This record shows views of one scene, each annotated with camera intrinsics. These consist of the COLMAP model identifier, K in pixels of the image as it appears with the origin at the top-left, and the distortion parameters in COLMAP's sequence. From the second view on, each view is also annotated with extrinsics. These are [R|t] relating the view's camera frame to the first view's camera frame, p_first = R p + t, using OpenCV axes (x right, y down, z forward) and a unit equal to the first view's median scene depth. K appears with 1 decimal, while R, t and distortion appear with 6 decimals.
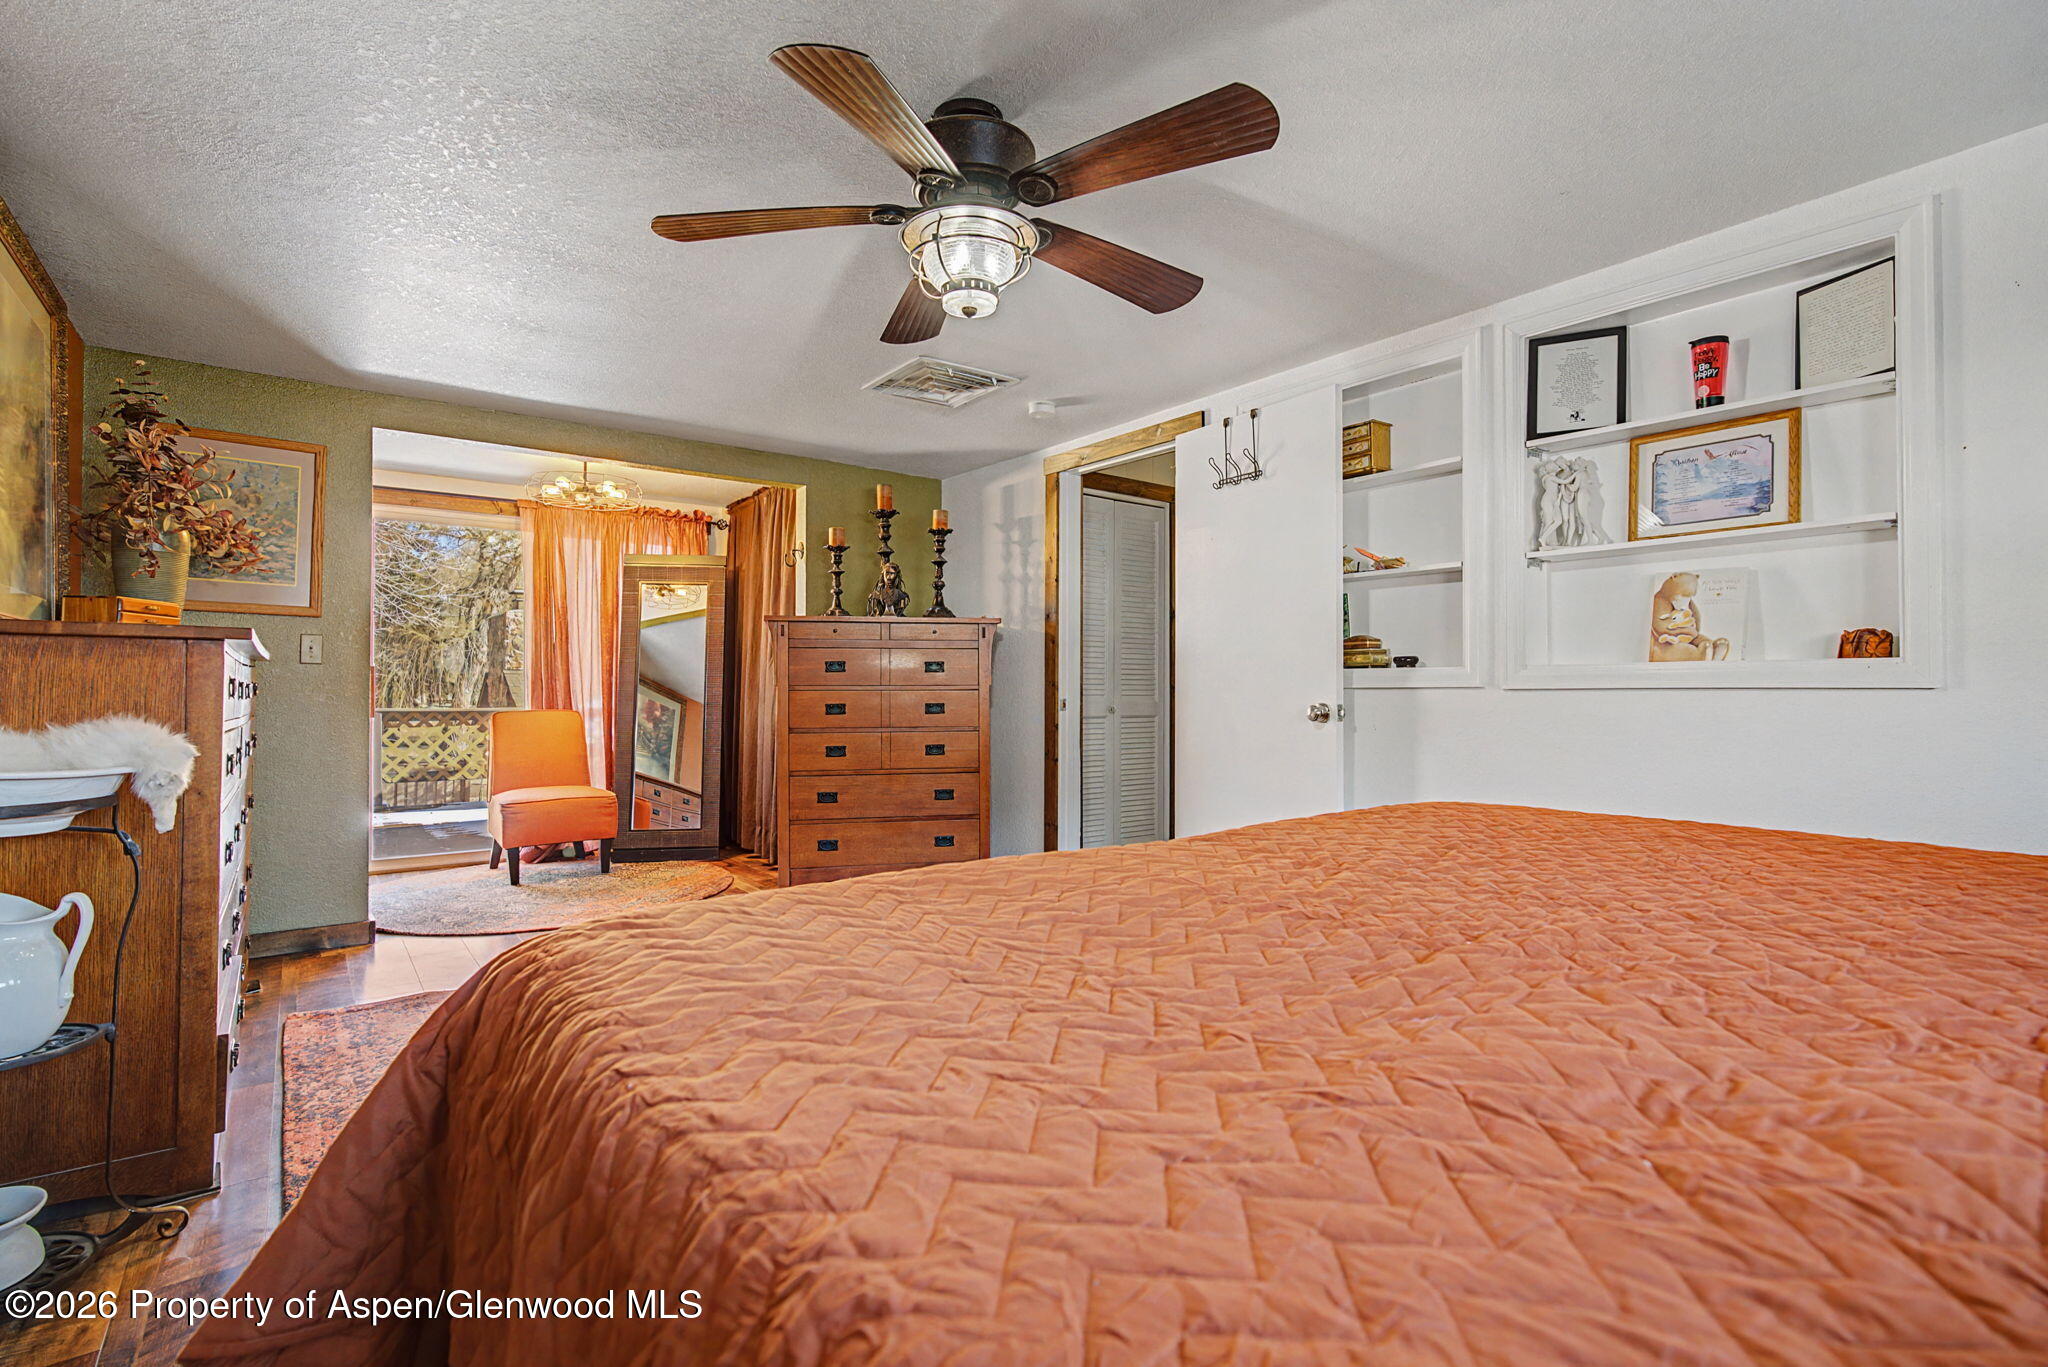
lens RADIAL K [[973.2, 0, 1025.1], [0, 973.2, 678.2], [0, 0, 1]] dist [-0.001133, -0.000068]
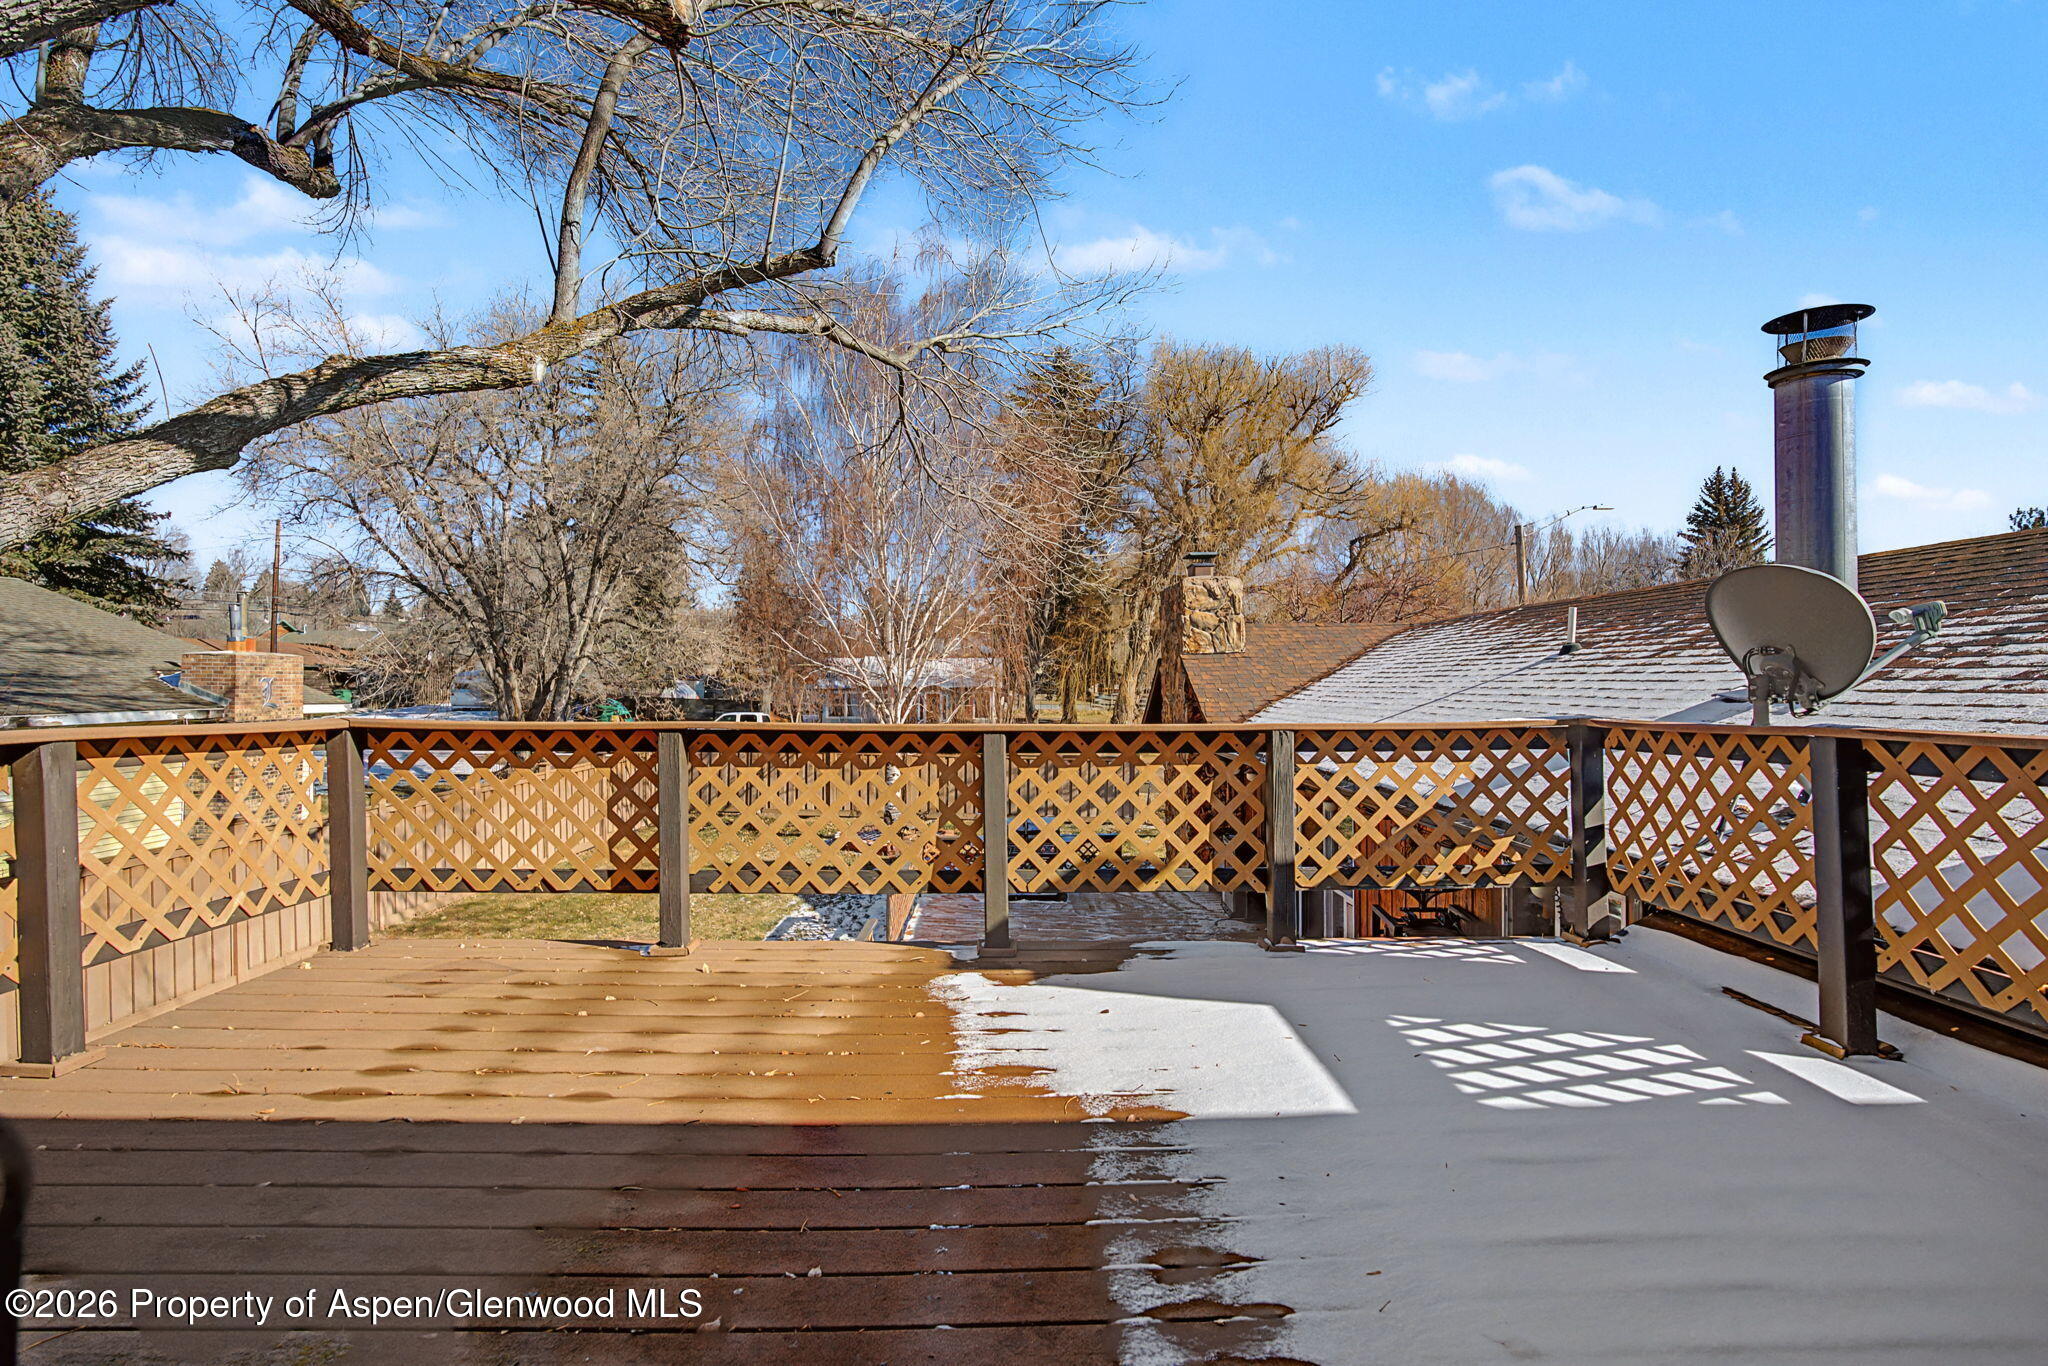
lens RADIAL K [[973.2, 0, 1023.5], [0, 973.2, 682.2], [0, 0, 1]] dist [-0.001133, -0.000068]
pose [[0.809240, -0.002365, -0.587473, -0.171314], [0.011635, 0.999860, 0.012001, 0.002467], [0.587363, -0.016547, 0.809155, 0.281128]]
